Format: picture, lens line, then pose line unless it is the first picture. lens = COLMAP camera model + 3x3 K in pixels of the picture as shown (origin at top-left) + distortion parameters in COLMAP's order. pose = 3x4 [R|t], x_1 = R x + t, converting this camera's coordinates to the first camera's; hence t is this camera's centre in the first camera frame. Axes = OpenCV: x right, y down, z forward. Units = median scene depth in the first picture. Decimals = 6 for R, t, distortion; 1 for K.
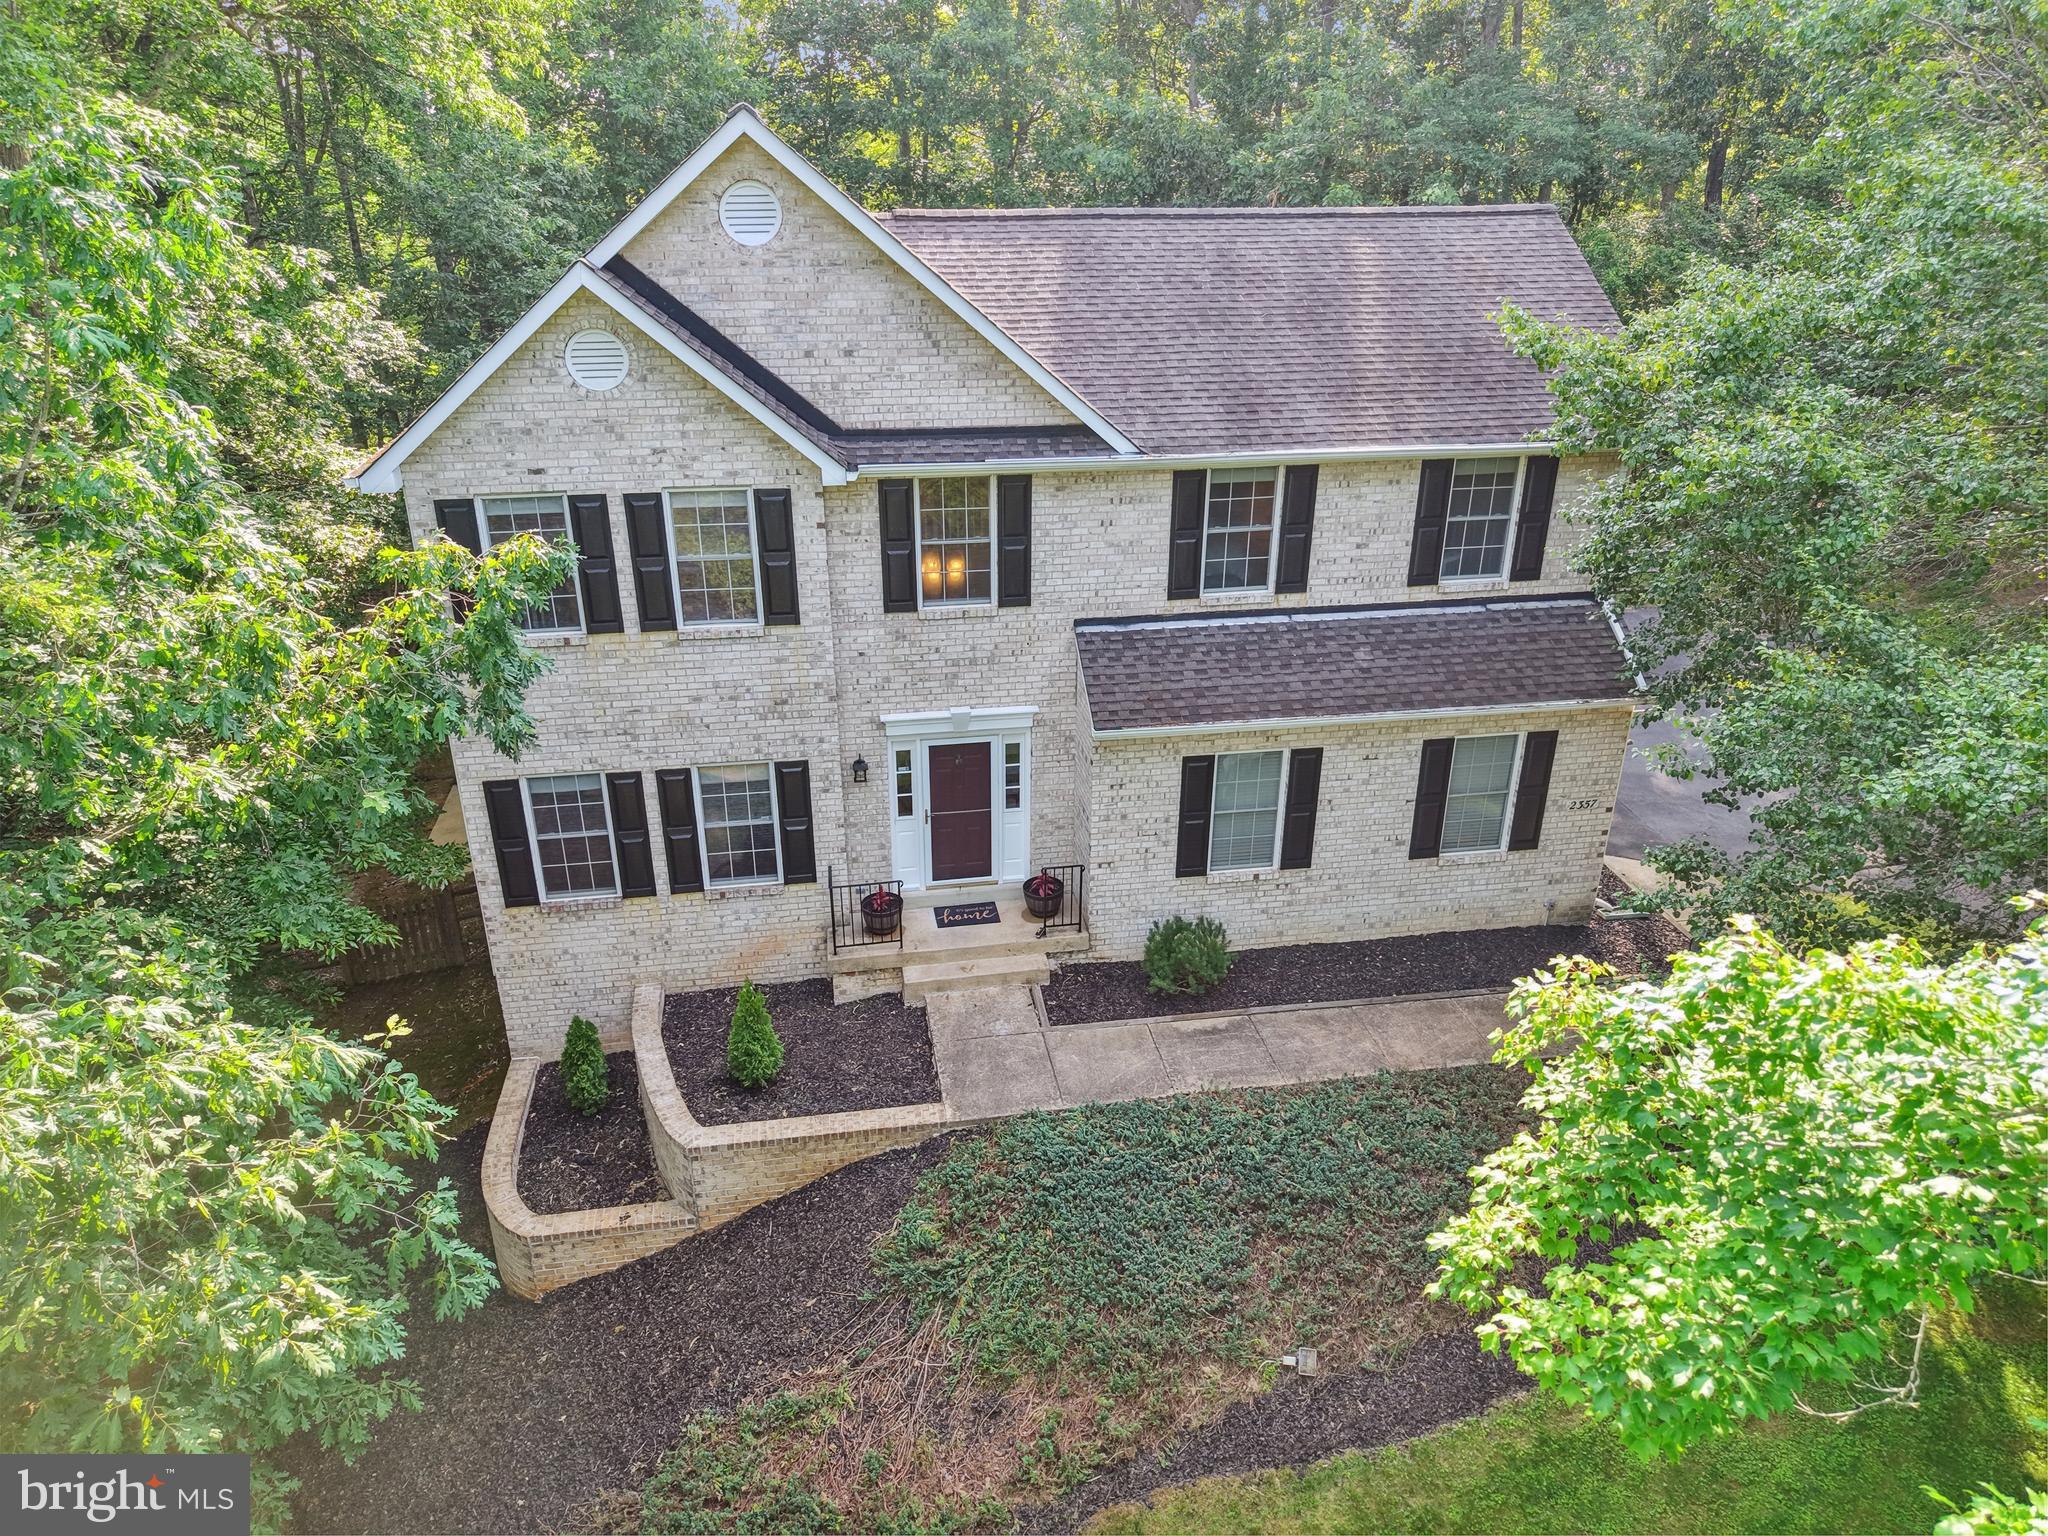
lens RADIAL K [[1356.5, 0, 1023.7], [0, 1356.5, 772.7], [0, 0, 1]] dist [0.074557, -0.111578]
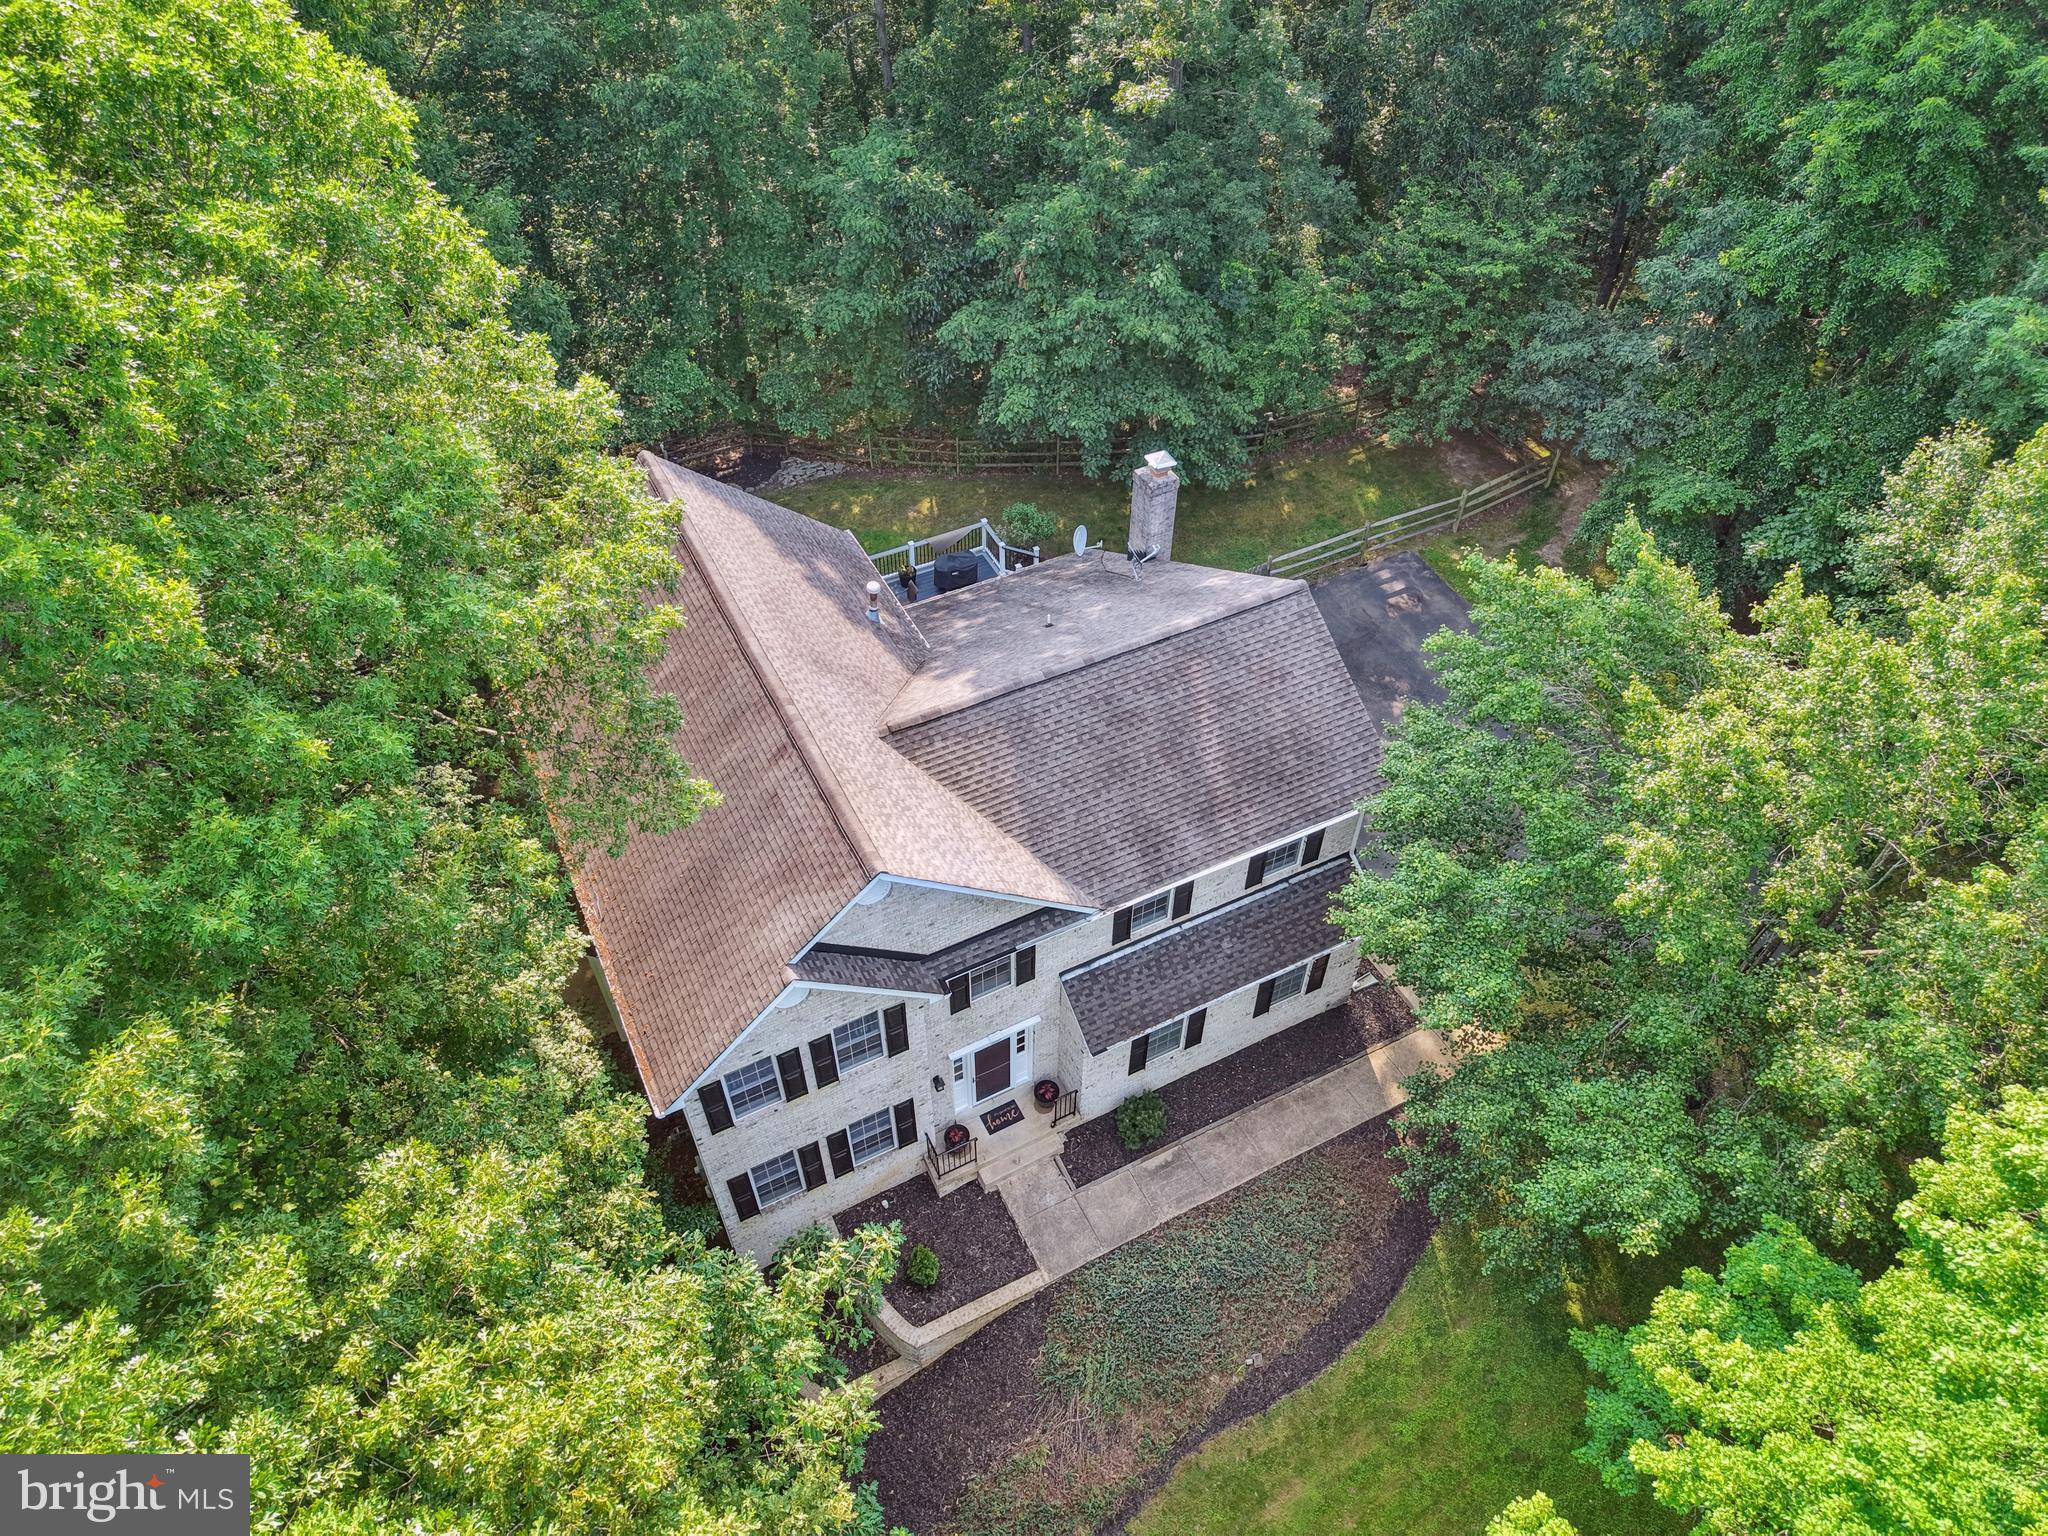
lens RADIAL K [[1380.7, 0, 1030.5], [0, 1380.7, 773.5], [0, 0, 1]] dist [0.069247, -0.103499]
pose [[0.952850, -0.220609, 0.208348, -0.284593], [0.125800, 0.912024, 0.390366, -0.978813], [-0.276137, -0.345750, 0.896775, -0.364838]]
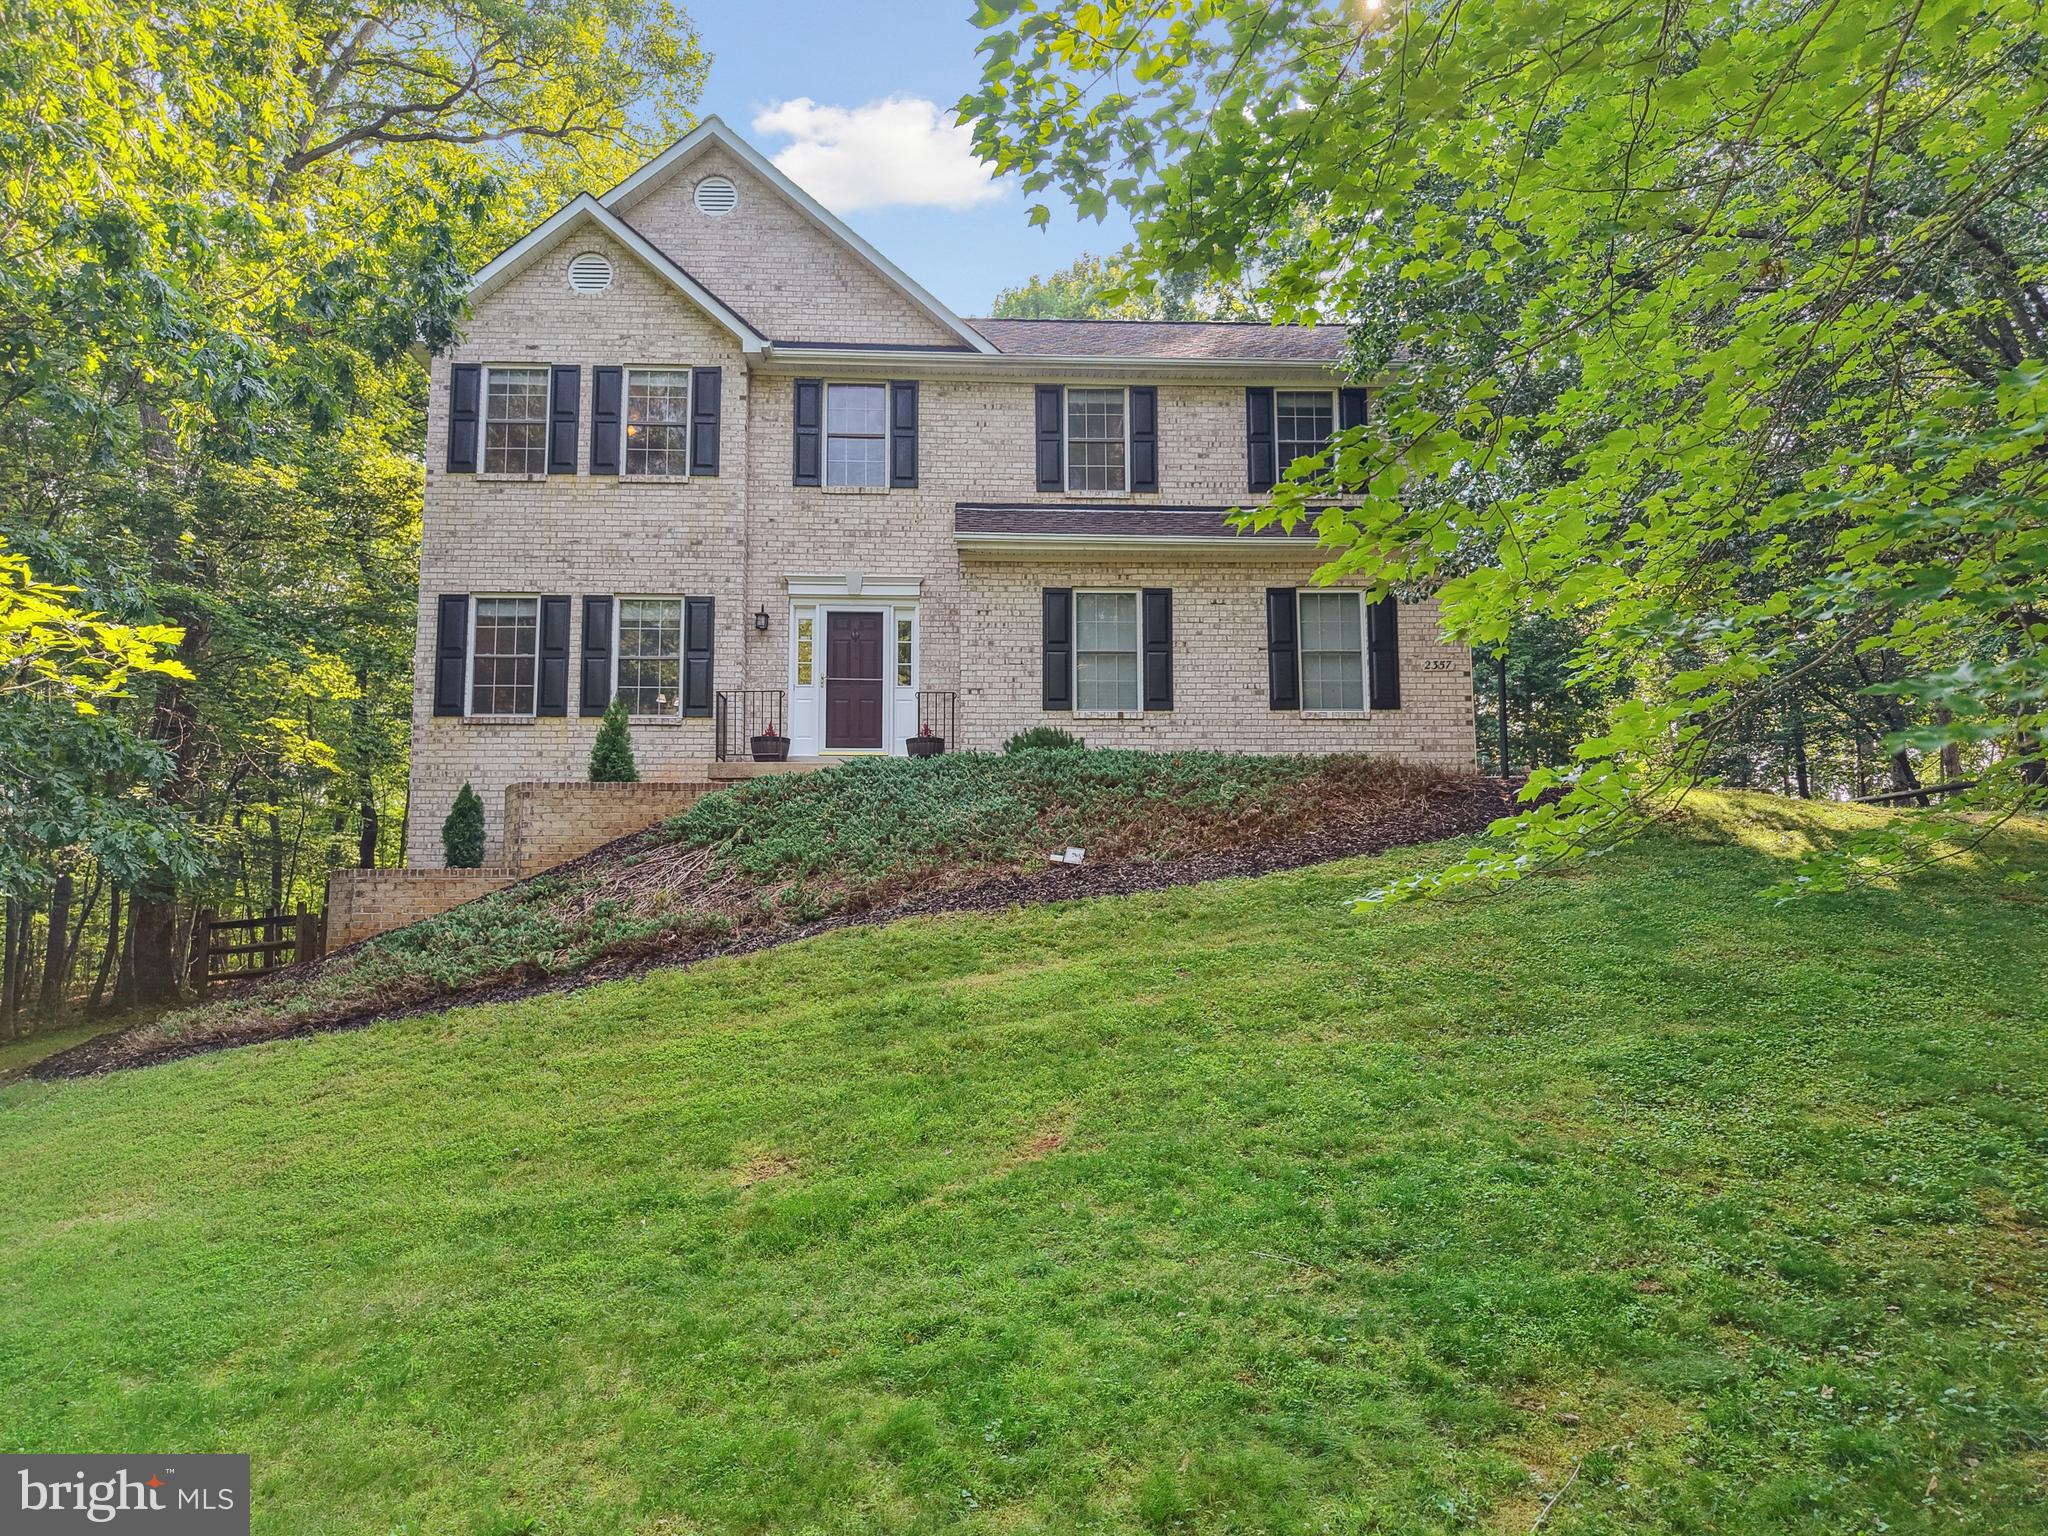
lens RADIAL K [[1375.8, 0, 1024.0], [0, 1375.8, 768.0], [0, 0, 1]] dist [0.021268, -0.000424]
pose [[0.993847, -0.019614, -0.109014, 0.225552], [-0.041004, 0.849126, -0.526596, 0.719262], [0.102895, 0.527826, 0.843097, 0.125753]]
